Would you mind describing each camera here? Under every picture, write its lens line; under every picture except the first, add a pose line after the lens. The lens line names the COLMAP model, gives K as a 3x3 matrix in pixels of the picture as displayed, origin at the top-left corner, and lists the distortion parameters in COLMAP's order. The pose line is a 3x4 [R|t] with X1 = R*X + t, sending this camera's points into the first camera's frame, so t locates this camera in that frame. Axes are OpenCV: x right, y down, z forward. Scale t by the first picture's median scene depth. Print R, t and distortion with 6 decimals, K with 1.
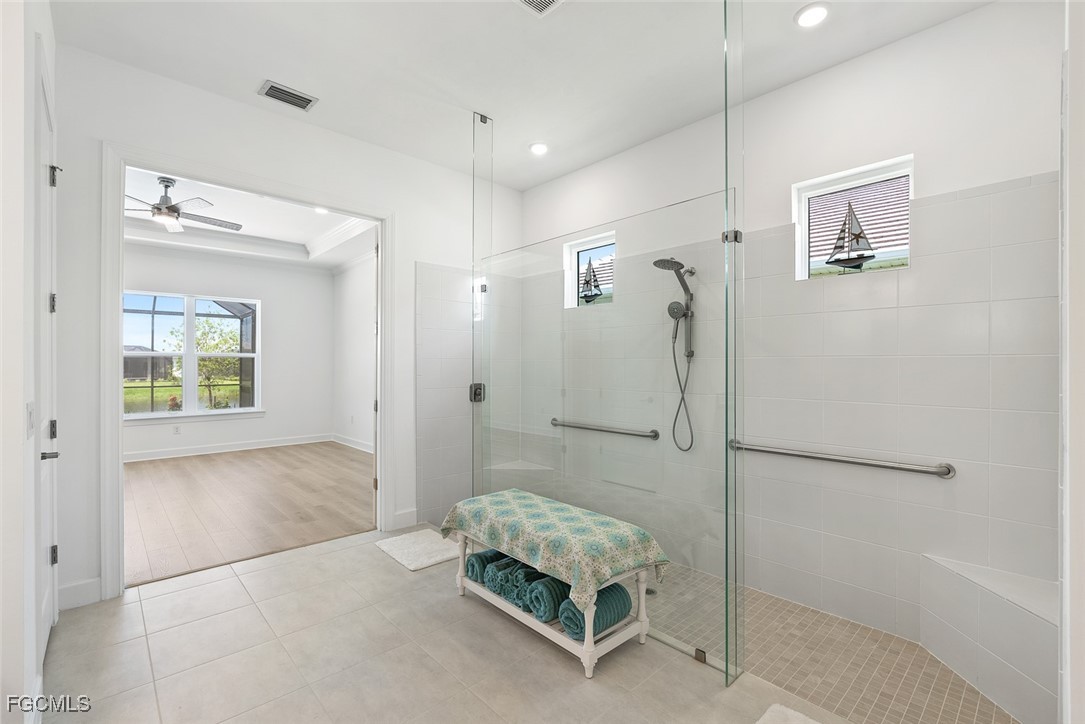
lens RADIAL K [[479.3, 0, 542.1], [0, 479.3, 365.4], [0, 0, 1]] dist [-0.001673, -0.000348]
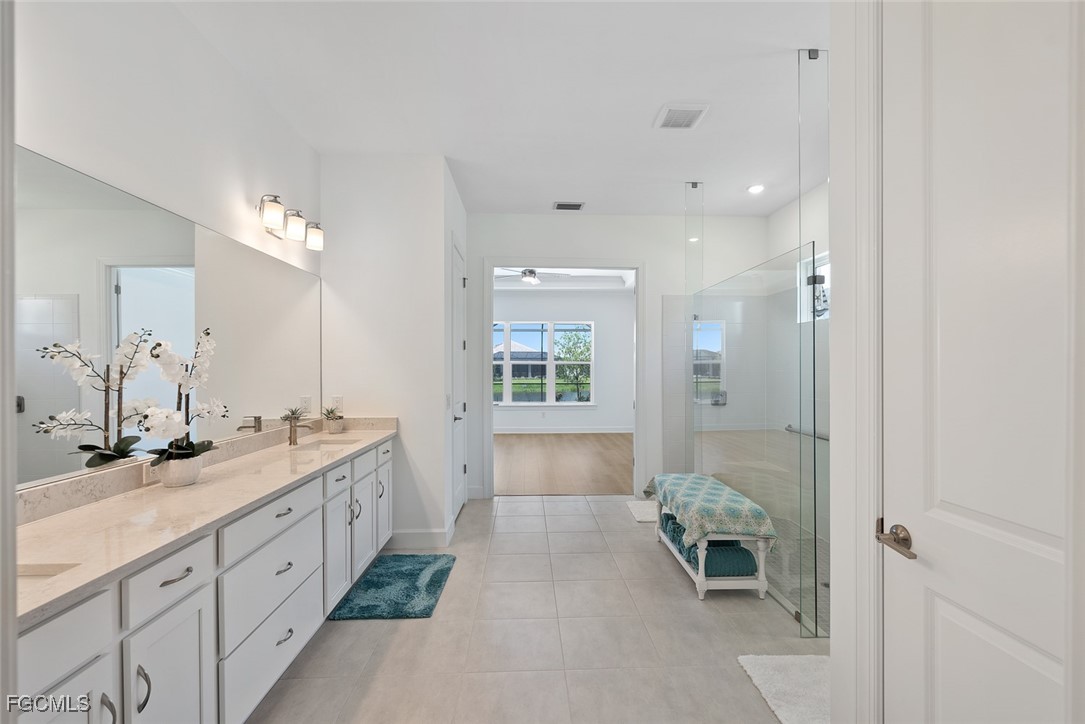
lens RADIAL K [[479.3, 0, 542.1], [0, 479.3, 365.4], [0, 0, 1]] dist [-0.001673, -0.000348]
pose [[0.758865, -0.002009, -0.651244, 0.481535], [0.001259, 0.999998, -0.001617, -0.035427], [0.651246, 0.000408, 0.758866, -0.288140]]
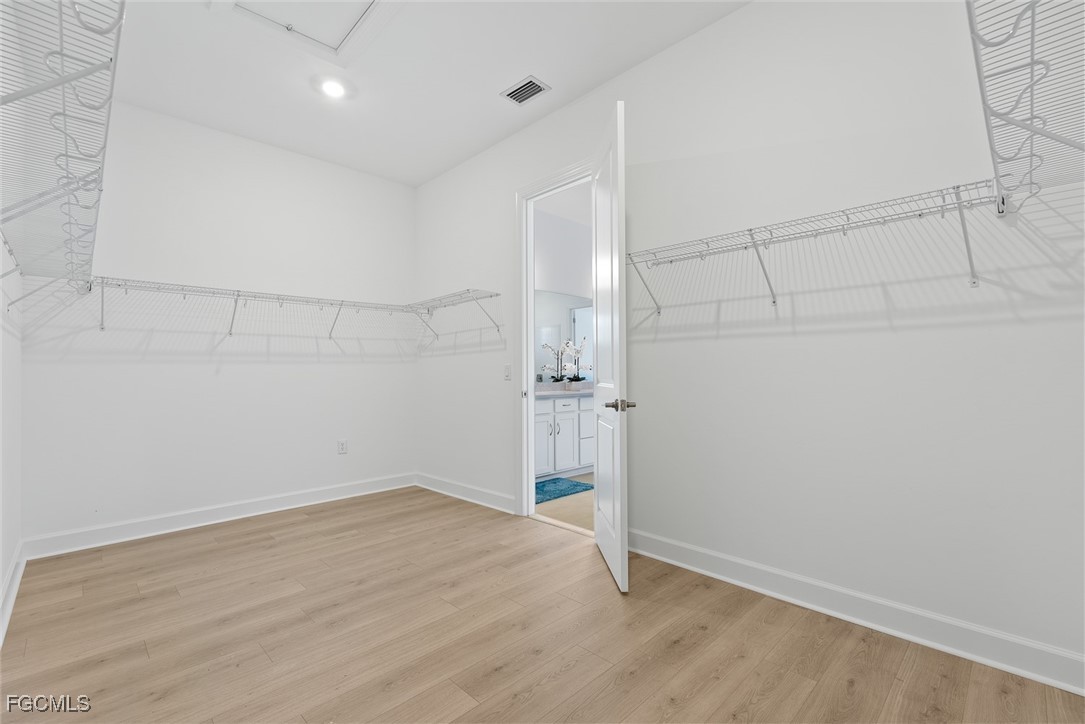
lens RADIAL K [[479.3, 0, 542.1], [0, 479.3, 365.4], [0, 0, 1]] dist [-0.001673, -0.000348]
pose [[0.027479, -0.013253, -0.999535, 2.083471], [0.002888, 0.999909, -0.013179, 0.088764], [0.999618, -0.002525, 0.027515, -0.303777]]
